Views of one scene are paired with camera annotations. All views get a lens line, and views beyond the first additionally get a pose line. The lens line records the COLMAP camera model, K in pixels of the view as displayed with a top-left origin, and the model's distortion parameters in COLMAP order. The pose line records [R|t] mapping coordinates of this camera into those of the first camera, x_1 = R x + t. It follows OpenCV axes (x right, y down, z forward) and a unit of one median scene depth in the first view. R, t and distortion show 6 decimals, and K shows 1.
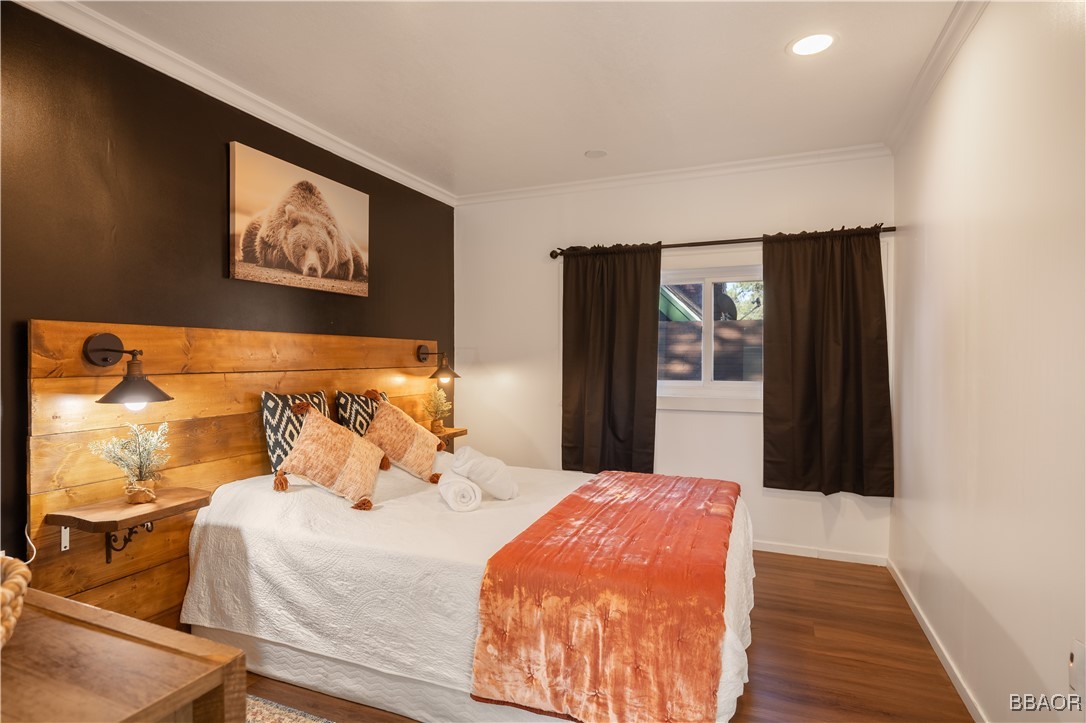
lens RADIAL K [[558.8, 0, 542.9], [0, 558.8, 354.3], [0, 0, 1]] dist [-0.002559, -0.000226]
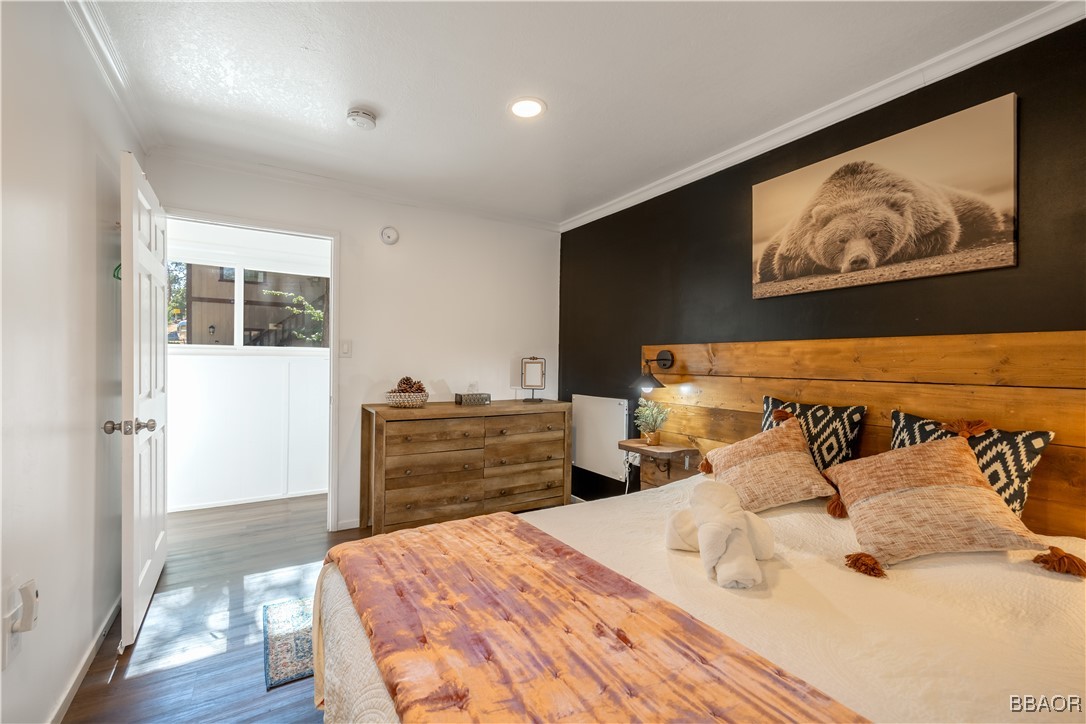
lens RADIAL K [[451.3, 0, 542.6], [0, 451.3, 371.4], [0, 0, 1]] dist [0.002071, 0.000127]
pose [[-0.581786, 0.001015, -0.813342, 0.448088], [-0.010800, 0.999901, 0.008973, 0.014491], [0.813271, 0.014005, -0.581717, 1.061955]]
